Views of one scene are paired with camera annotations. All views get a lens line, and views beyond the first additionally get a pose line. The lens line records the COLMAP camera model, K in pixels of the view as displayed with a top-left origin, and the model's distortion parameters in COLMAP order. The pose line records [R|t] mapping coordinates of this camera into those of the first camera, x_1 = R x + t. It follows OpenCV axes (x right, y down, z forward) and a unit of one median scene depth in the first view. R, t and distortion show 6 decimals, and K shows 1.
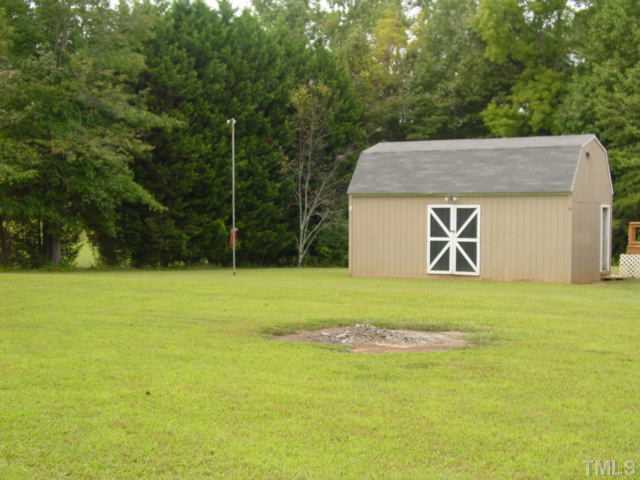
lens RADIAL K [[936.0, 0, 320.2], [0, 936.0, 240.4], [0, 0, 1]] dist [-0.036130, 0.000000]
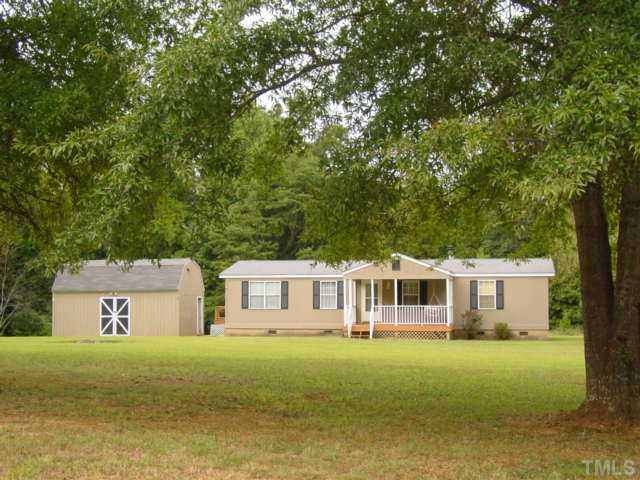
lens RADIAL K [[936.0, 0, 320.2], [0, 936.0, 240.9], [0, 0, 1]] dist [-0.036130, 0.000000]
pose [[0.933216, 0.014964, 0.359004, -0.130589], [0.021489, 0.995020, -0.097334, 0.036533], [-0.358673, 0.098548, 0.928247, -0.787116]]
